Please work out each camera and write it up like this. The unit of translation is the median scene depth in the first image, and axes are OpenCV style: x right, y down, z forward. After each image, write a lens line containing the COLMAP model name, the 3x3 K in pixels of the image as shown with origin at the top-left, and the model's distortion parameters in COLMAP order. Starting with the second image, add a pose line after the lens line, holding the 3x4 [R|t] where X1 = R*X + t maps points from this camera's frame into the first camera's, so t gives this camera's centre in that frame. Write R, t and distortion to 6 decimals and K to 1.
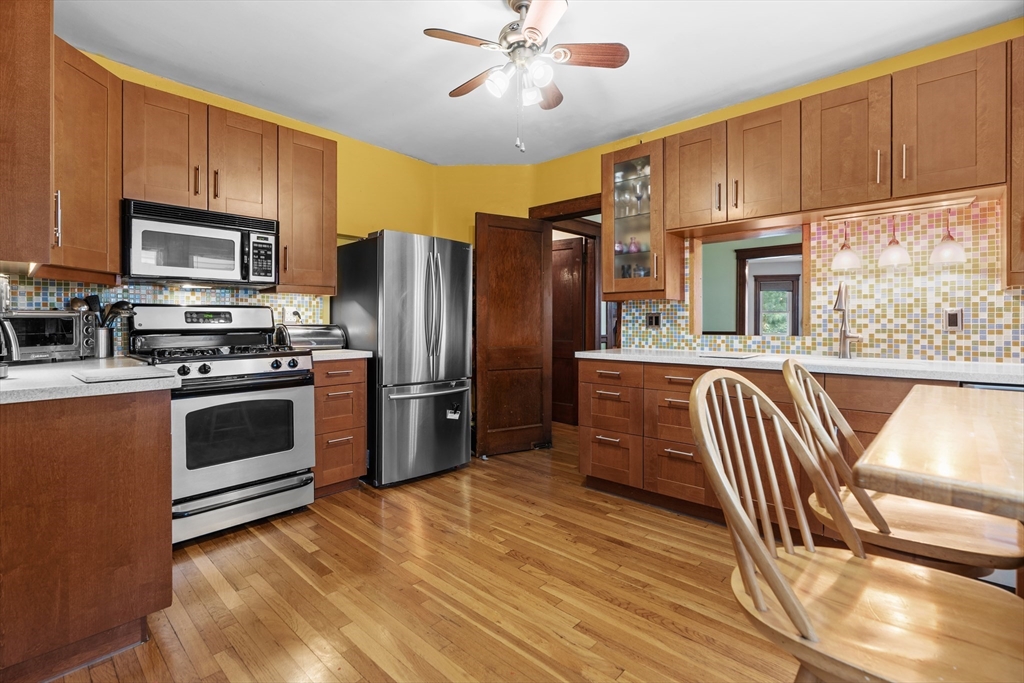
lens RADIAL K [[470.1, 0, 503.1], [0, 470.1, 333.6], [0, 0, 1]] dist [-0.011350, 0.004526]
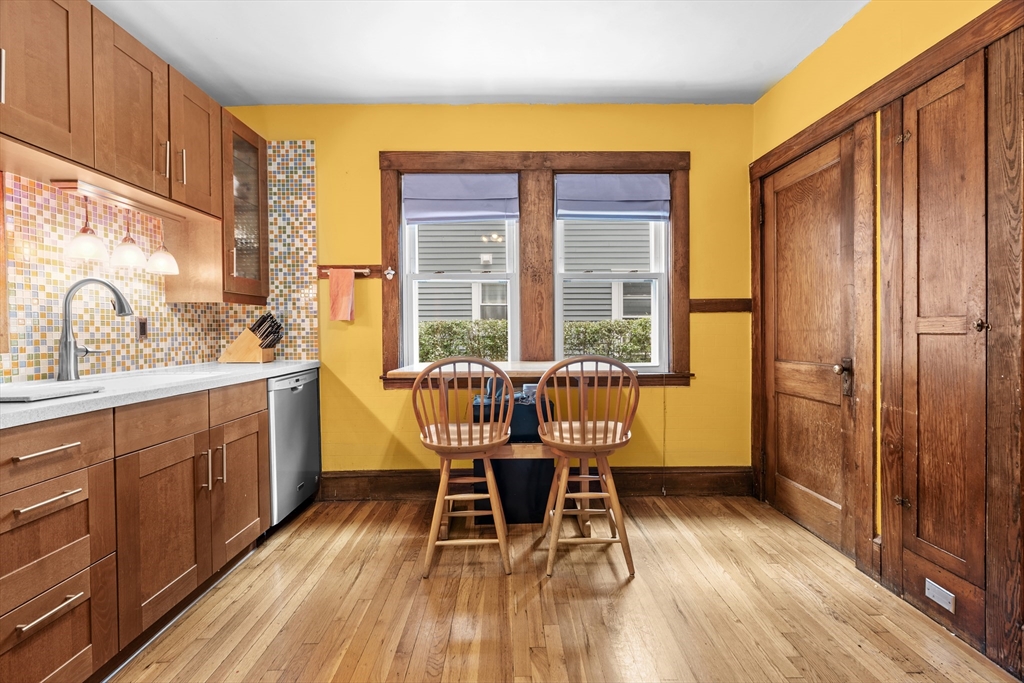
lens RADIAL K [[470.1, 0, 515.1], [0, 470.1, 338.0], [0, 0, 1]] dist [-0.011350, 0.004526]
pose [[-0.707726, -0.007903, 0.706443, -0.238424], [0.020411, 0.999291, 0.031627, -0.018453], [-0.706192, 0.036802, -0.707063, 0.875170]]
